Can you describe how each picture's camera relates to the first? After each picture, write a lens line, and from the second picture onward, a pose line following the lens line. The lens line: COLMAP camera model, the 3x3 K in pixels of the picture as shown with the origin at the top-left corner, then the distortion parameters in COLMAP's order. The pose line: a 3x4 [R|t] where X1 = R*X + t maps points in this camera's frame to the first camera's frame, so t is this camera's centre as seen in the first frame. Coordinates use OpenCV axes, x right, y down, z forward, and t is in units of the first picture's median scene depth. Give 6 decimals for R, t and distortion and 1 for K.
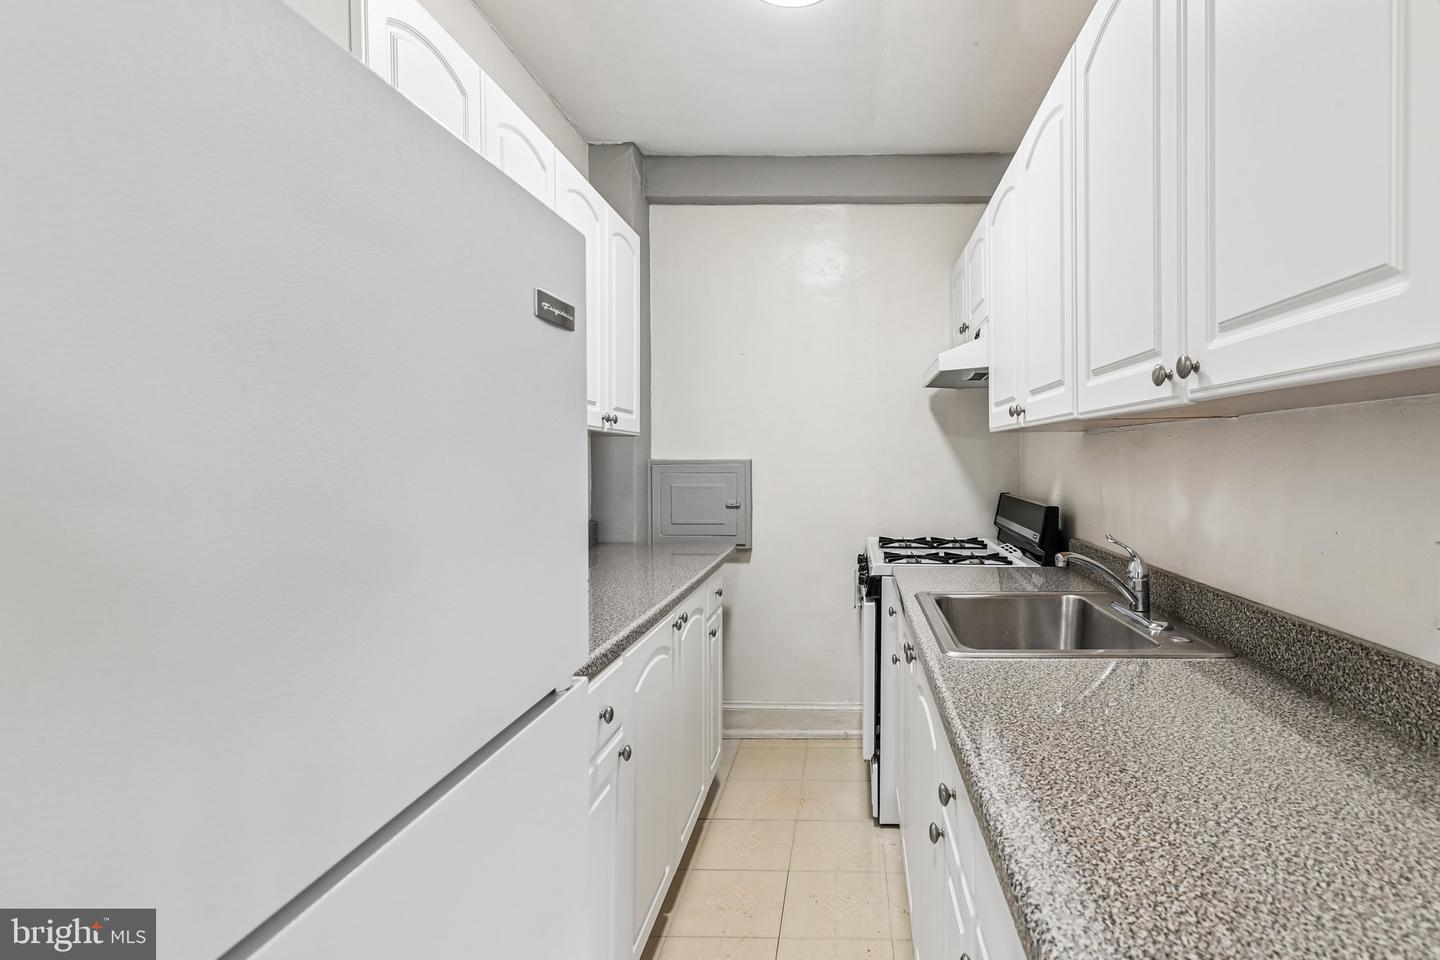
lens RADIAL K [[695.4, 0, 832.9], [0, 695.4, 460.3], [0, 0, 1]] dist [0.004695, 0.000159]
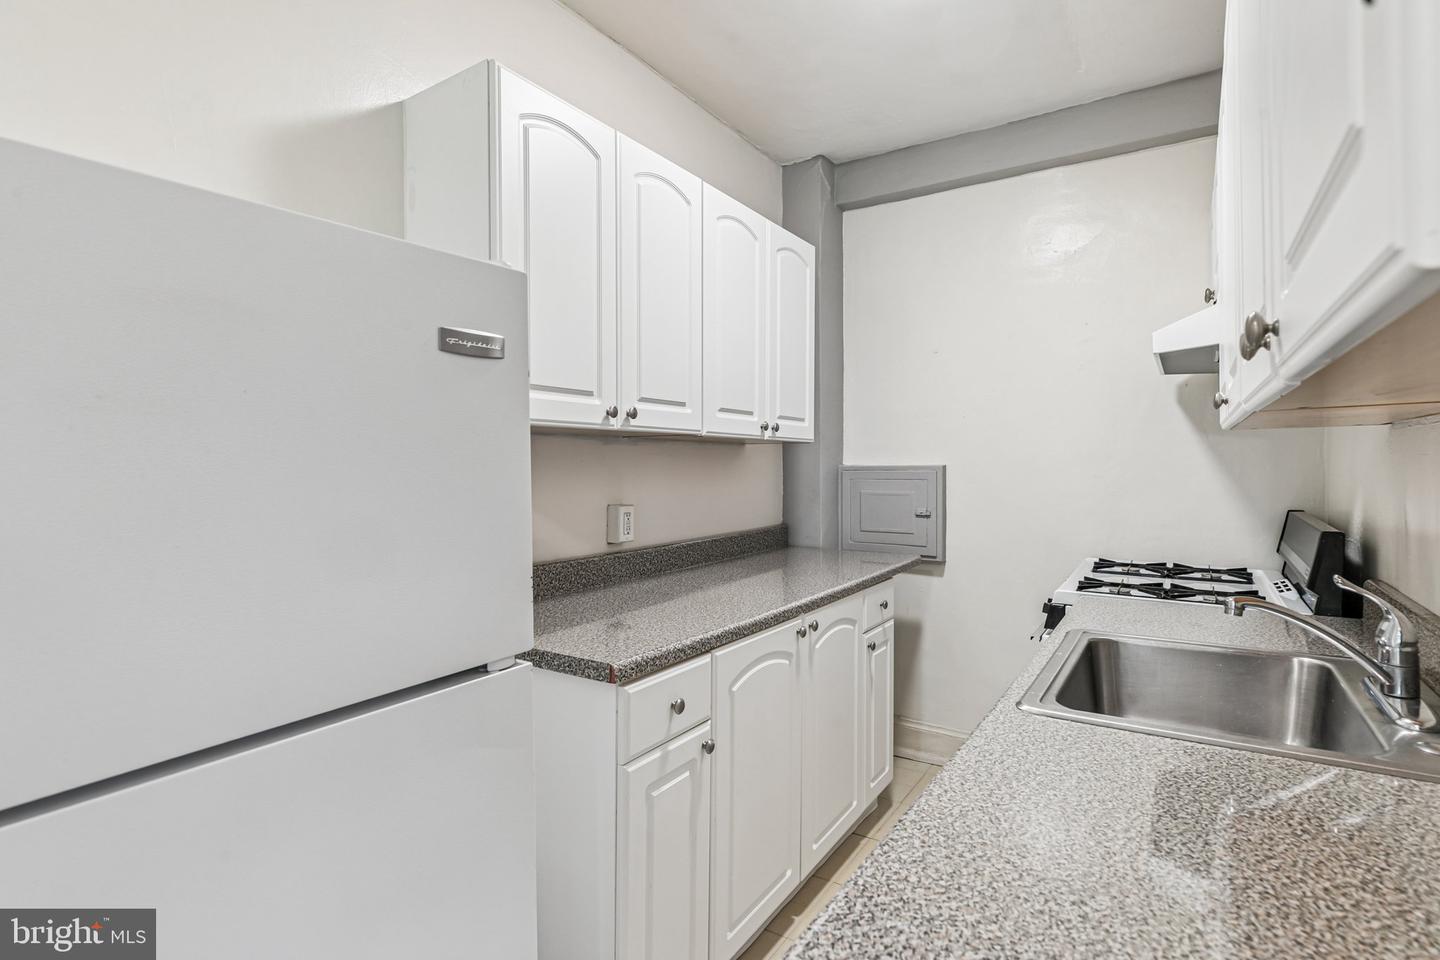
lens RADIAL K [[701.1, 0, 715.0], [0, 701.1, 462.7], [0, 0, 1]] dist [-0.002181, -0.000548]
pose [[0.848794, -0.003554, -0.528711, 0.159997], [0.001984, 0.999992, -0.003537, -0.002693], [0.528719, 0.001953, 0.848795, 0.061824]]
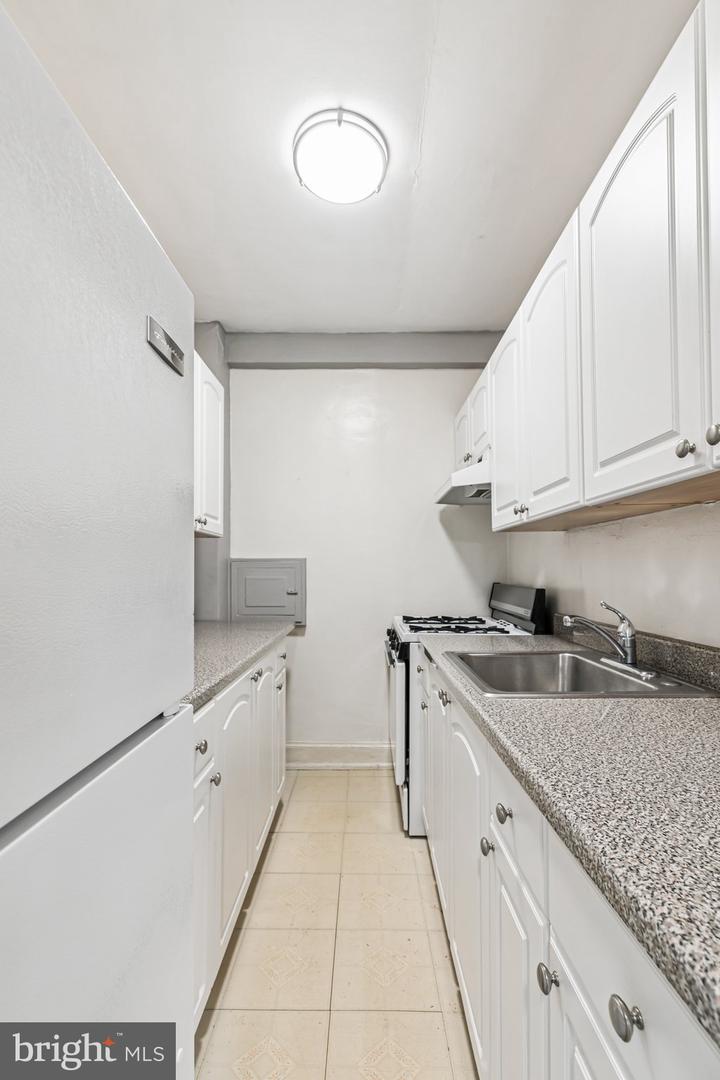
lens RADIAL K [[494.4, 0, 358.6], [0, 494.4, 560.5], [0, 0, 1]] dist [0.001857, -0.000031]
pose [[0.999968, -0.000531, 0.008007, -0.033119], [0.000714, 0.999738, -0.022862, 0.034496], [-0.007993, 0.022867, 0.999707, 0.074785]]
